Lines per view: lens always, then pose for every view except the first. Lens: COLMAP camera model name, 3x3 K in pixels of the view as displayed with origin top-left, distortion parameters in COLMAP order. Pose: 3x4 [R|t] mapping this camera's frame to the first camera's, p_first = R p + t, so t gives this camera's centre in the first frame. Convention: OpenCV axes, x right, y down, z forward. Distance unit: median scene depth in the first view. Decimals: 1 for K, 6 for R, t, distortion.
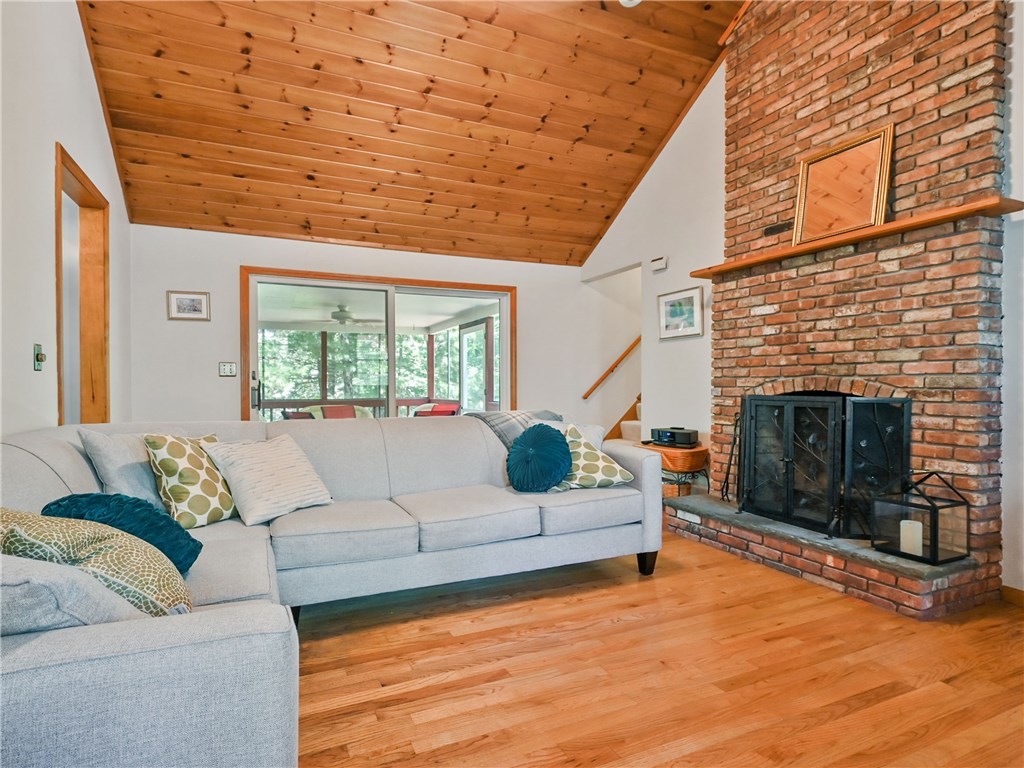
lens RADIAL K [[488.1, 0, 511.1], [0, 488.1, 388.8], [0, 0, 1]] dist [-0.000756, -0.001355]
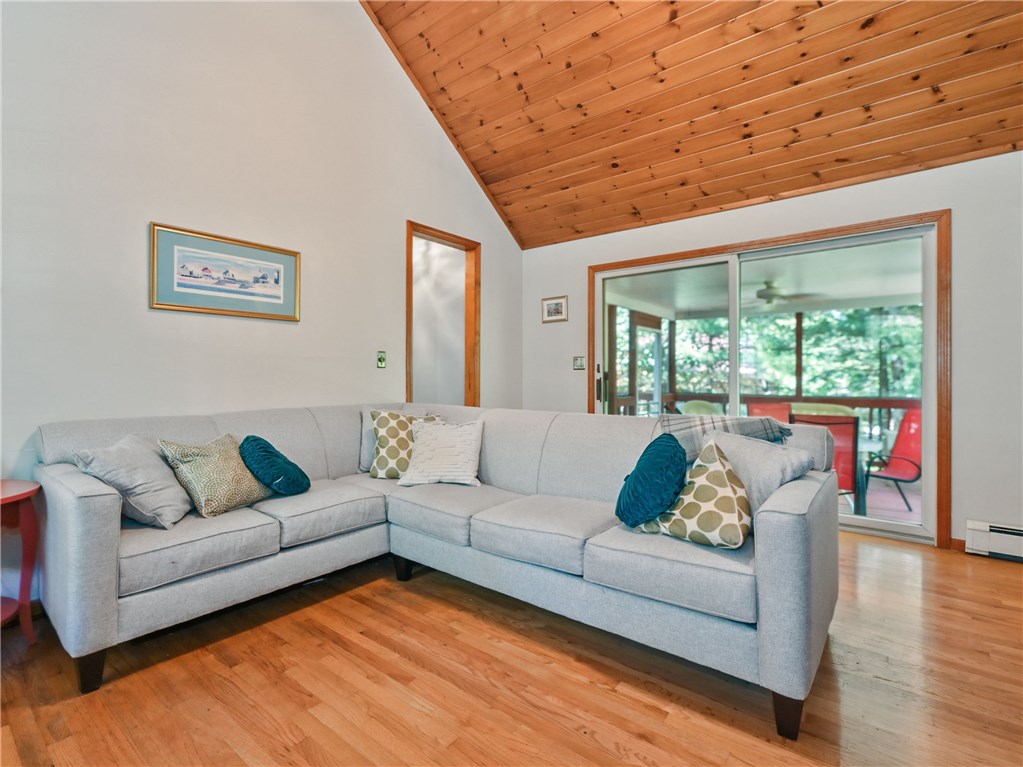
lens RADIAL K [[549.5, 0, 509.3], [0, 549.5, 376.7], [0, 0, 1]] dist [-0.001303, -0.000071]
pose [[0.438034, 0.002802, -0.898954, 0.536225], [-0.010592, 0.999942, -0.002044, -0.005156], [0.898896, 0.010418, 0.438038, 0.363456]]
